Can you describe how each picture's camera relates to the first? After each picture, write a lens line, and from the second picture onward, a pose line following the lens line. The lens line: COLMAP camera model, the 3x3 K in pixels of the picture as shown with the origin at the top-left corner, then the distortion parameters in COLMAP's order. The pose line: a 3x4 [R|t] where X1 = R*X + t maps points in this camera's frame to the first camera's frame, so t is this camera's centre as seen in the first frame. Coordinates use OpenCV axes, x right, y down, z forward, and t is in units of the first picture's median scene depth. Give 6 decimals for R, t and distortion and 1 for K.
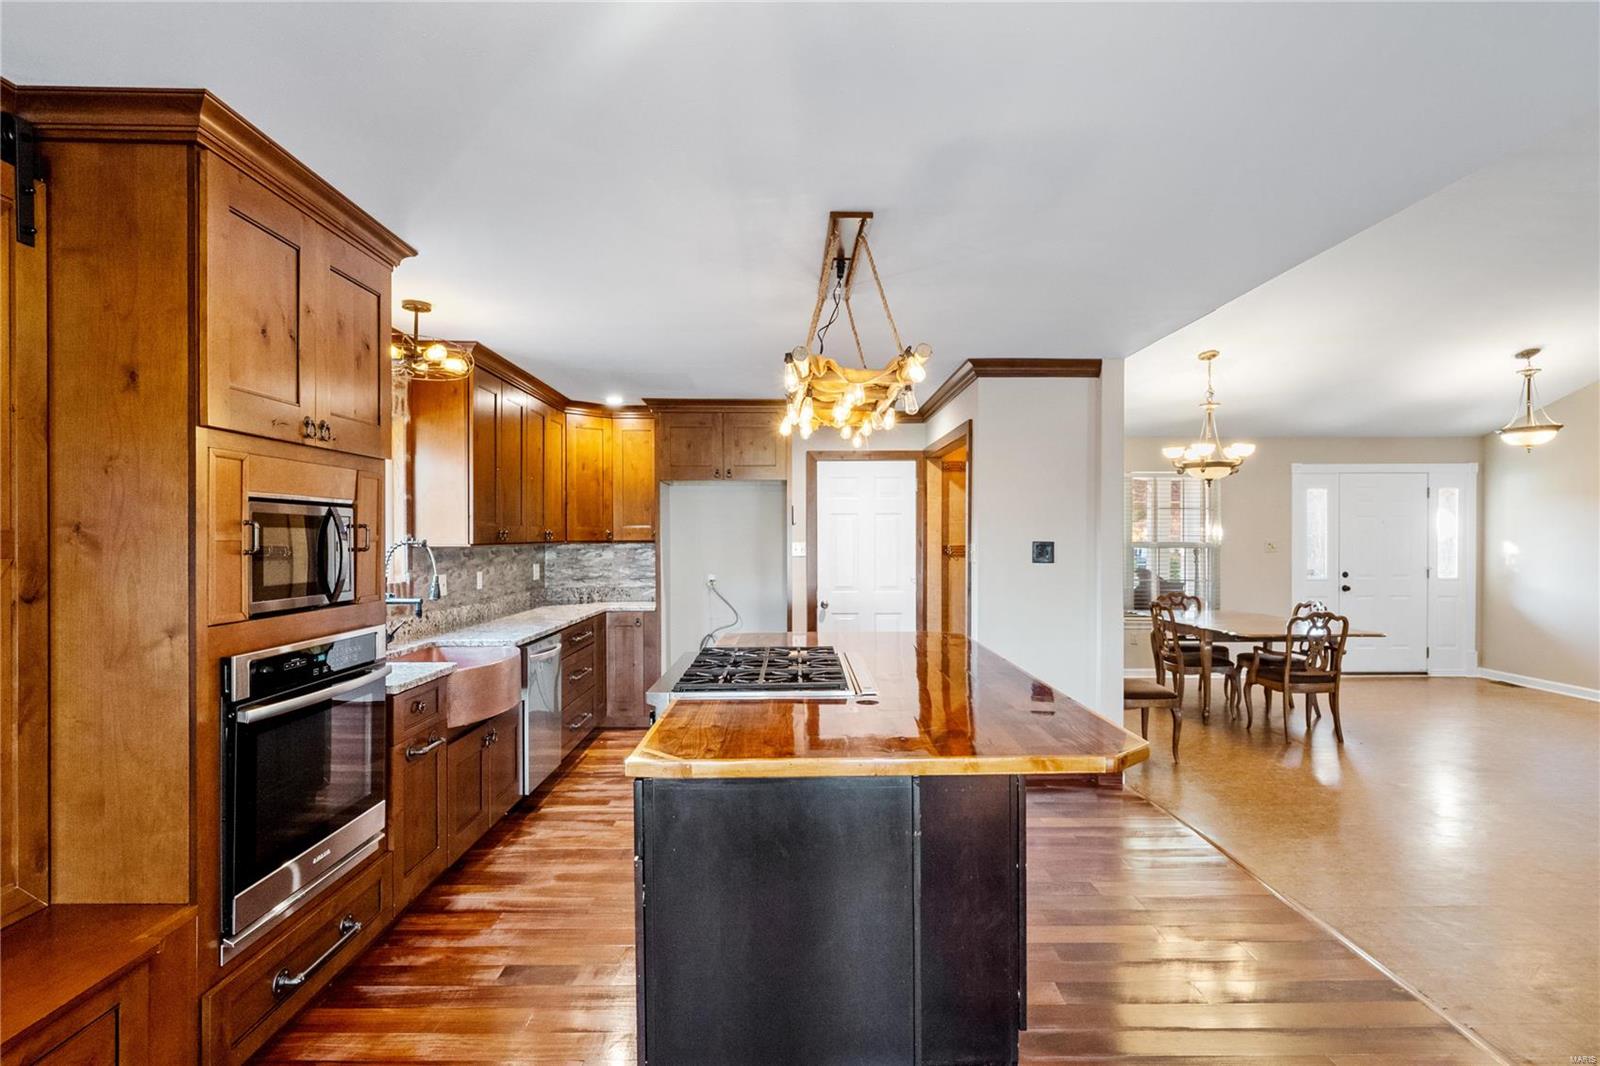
lens RADIAL K [[828.0, 0, 794.0], [0, 828.0, 532.4], [0, 0, 1]] dist [-0.001099, -0.004238]
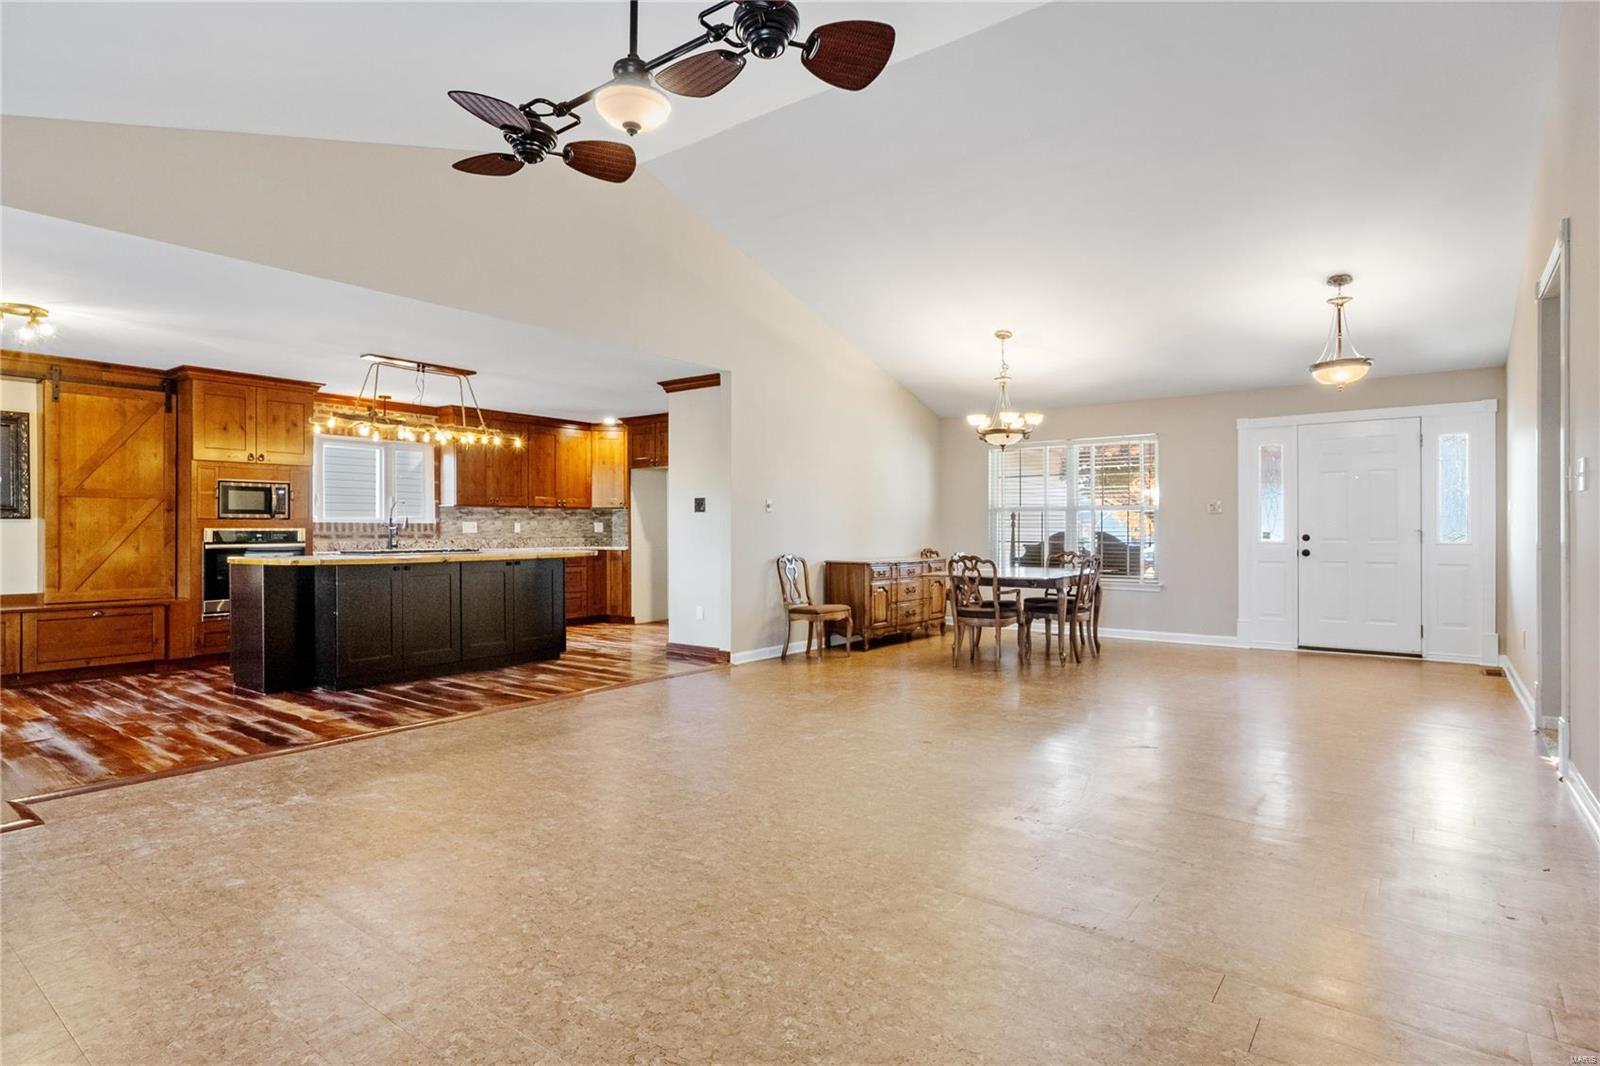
lens RADIAL K [[828.0, 0, 804.1], [0, 828.0, 512.6], [0, 0, 1]] dist [-0.001099, -0.004238]
pose [[0.795127, -0.013543, -0.606292, 1.156677], [0.004305, 0.999851, -0.016688, 0.054258], [0.606428, 0.010658, 0.795067, -0.064412]]
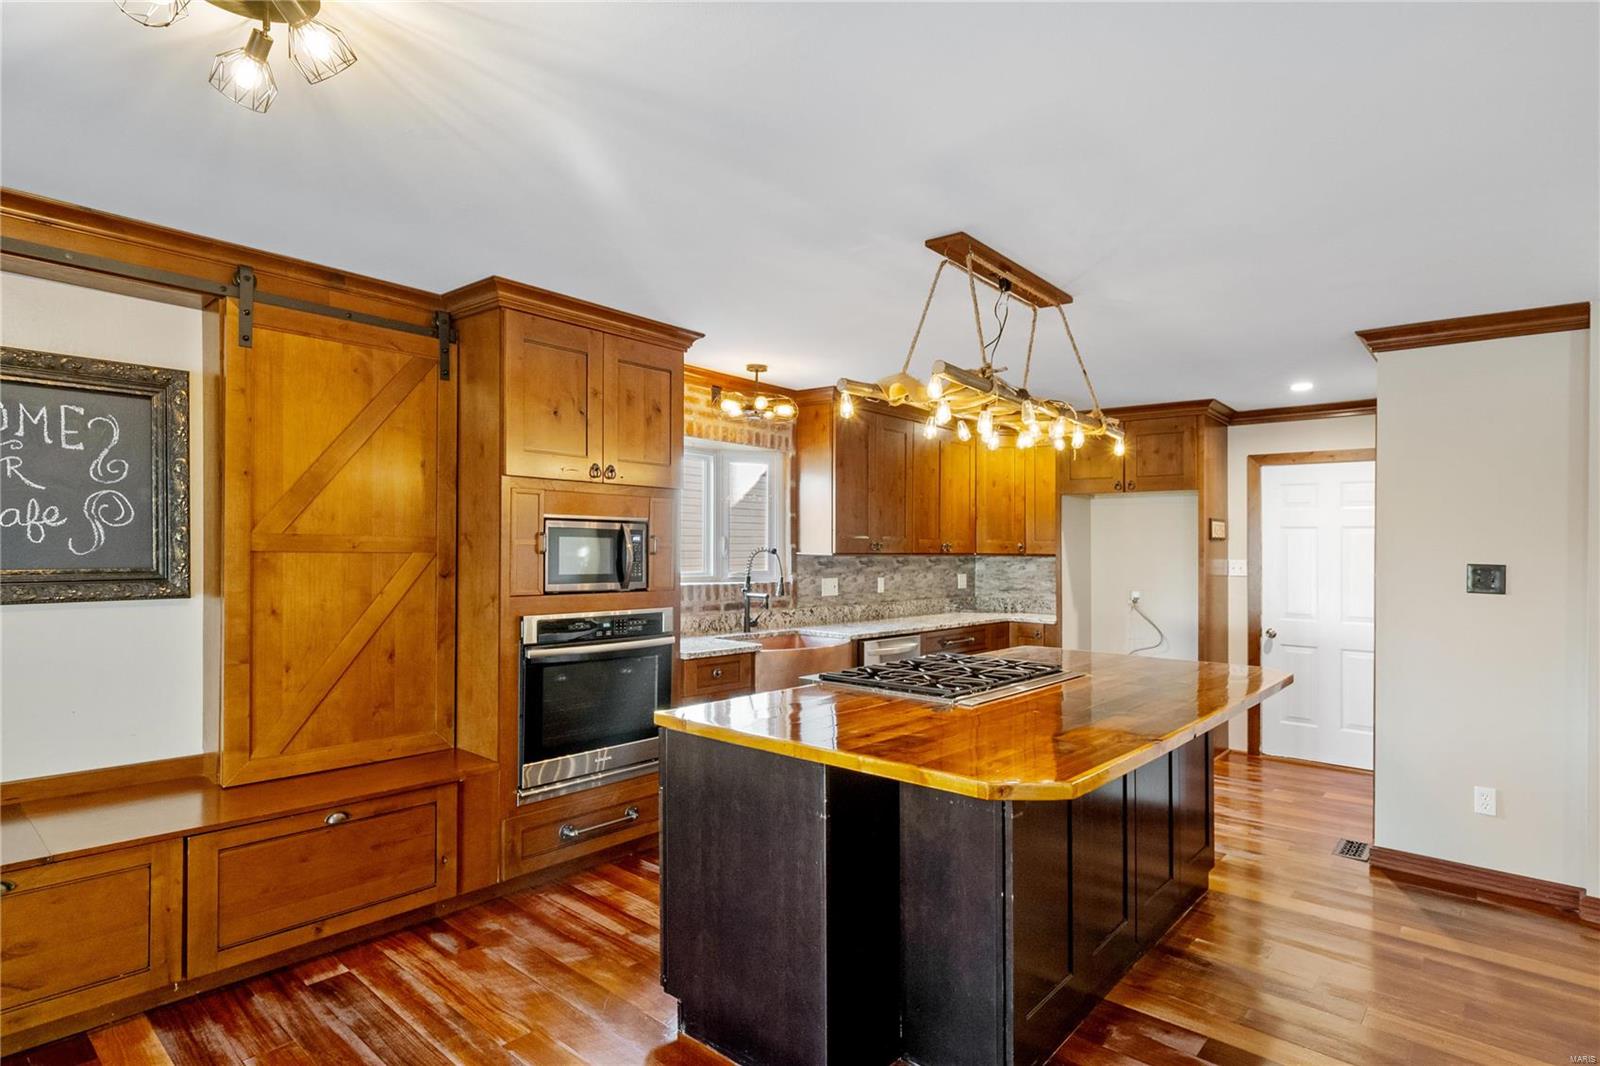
lens RADIAL K [[828.0, 0, 805.0], [0, 828.0, 541.4], [0, 0, 1]] dist [-0.001099, -0.004238]
pose [[0.754463, 0.007962, -0.656294, 0.285153], [-0.012342, 0.999922, -0.002057, -0.000117], [0.656226, 0.009652, 0.754502, 0.047836]]
